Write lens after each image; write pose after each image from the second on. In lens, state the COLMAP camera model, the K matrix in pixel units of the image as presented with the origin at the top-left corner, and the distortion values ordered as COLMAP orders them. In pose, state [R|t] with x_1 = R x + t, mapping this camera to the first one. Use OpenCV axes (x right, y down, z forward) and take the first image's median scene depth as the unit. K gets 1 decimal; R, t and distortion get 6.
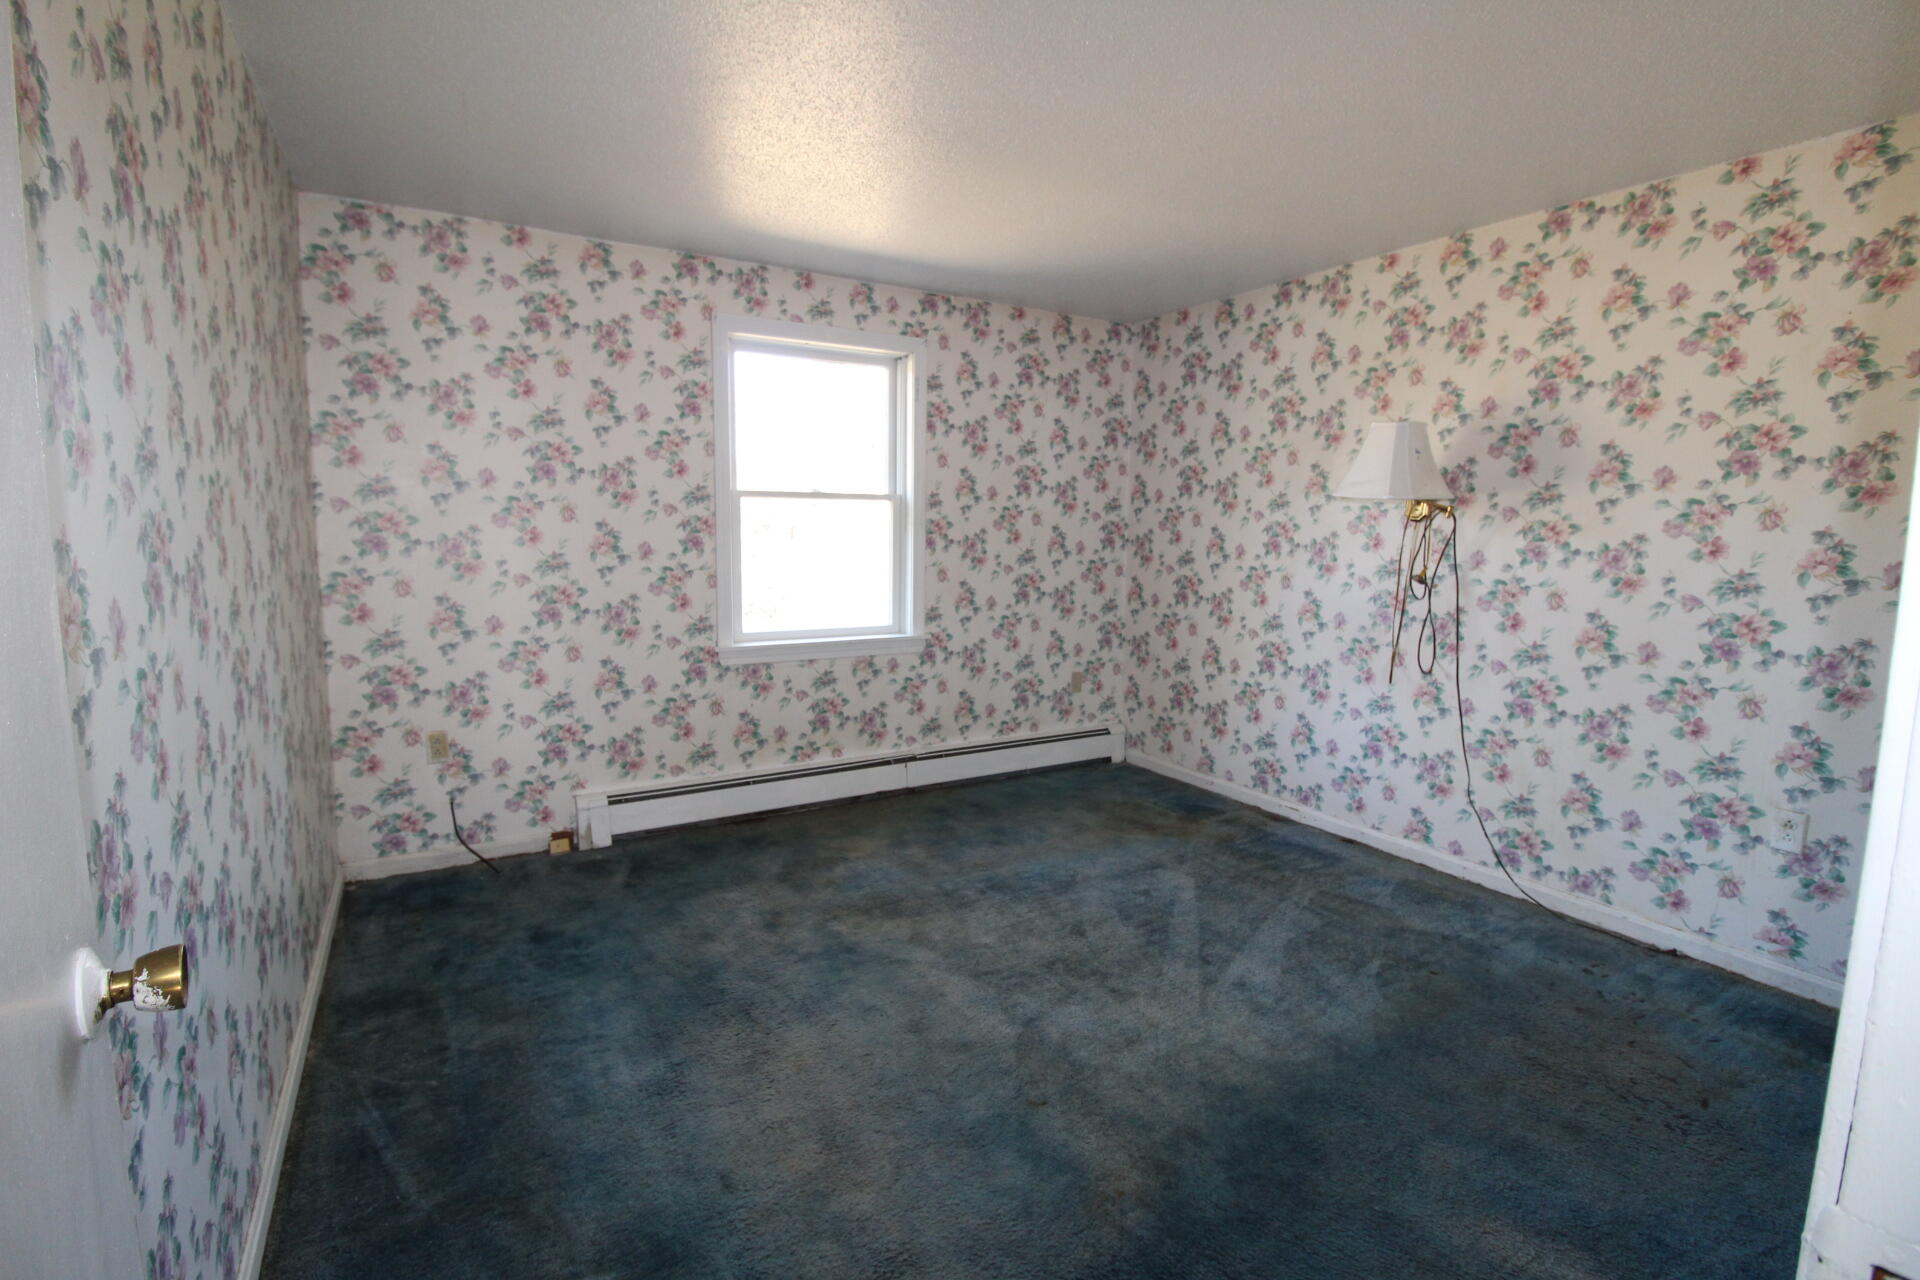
lens RADIAL K [[887.5, 0, 967.7], [0, 887.5, 628.1], [0, 0, 1]] dist [-0.012195, -0.011286]
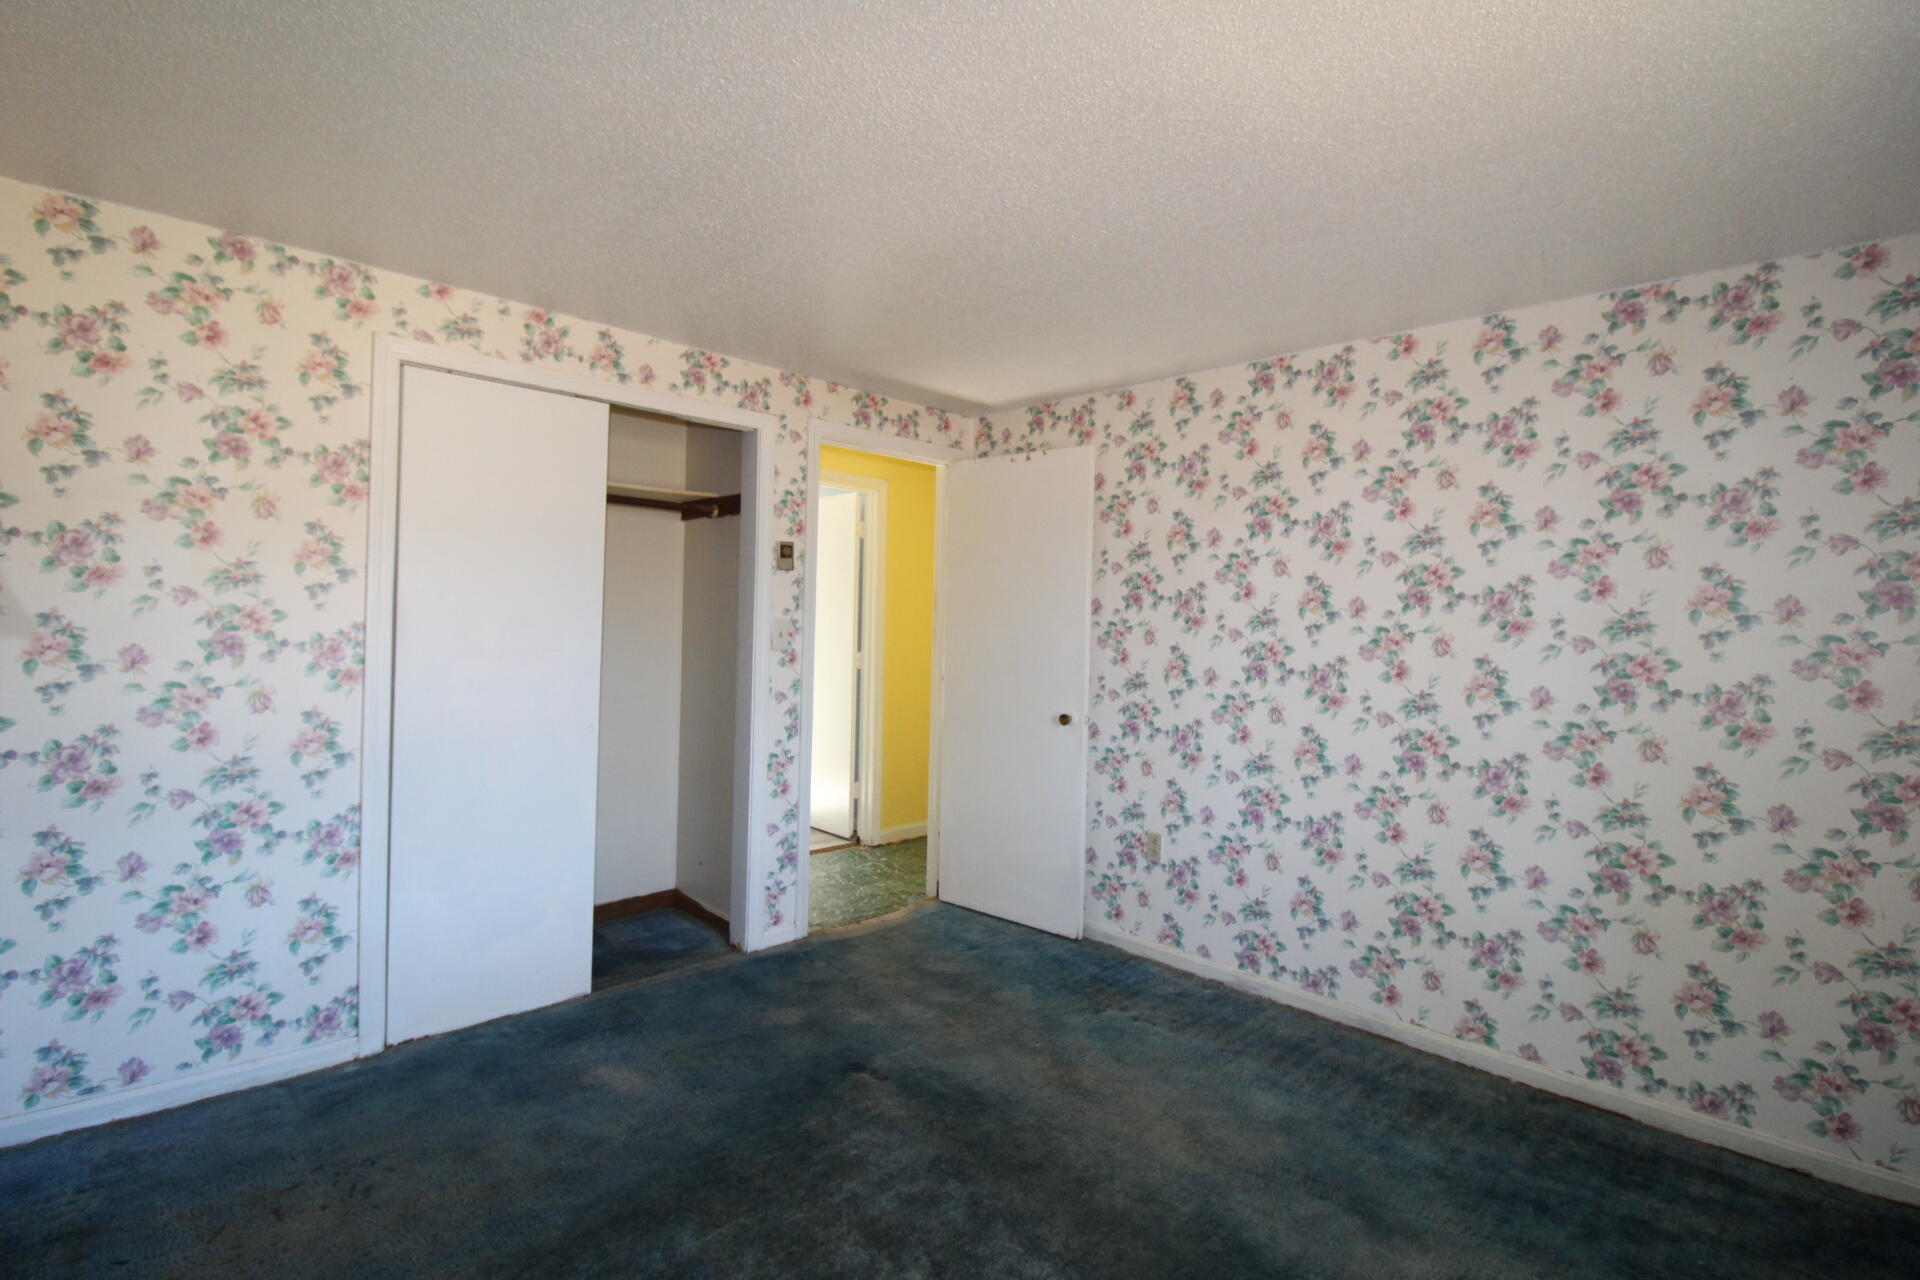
lens RADIAL K [[907.5, 0, 913.9], [0, 907.5, 650.0], [0, 0, 1]] dist [-0.002075, -0.013089]
pose [[0.979709, 0.017910, 0.199621, -0.095486], [0.001508, 0.995312, -0.096700, 0.071019], [-0.200418, 0.095039, 0.975090, 0.169204]]
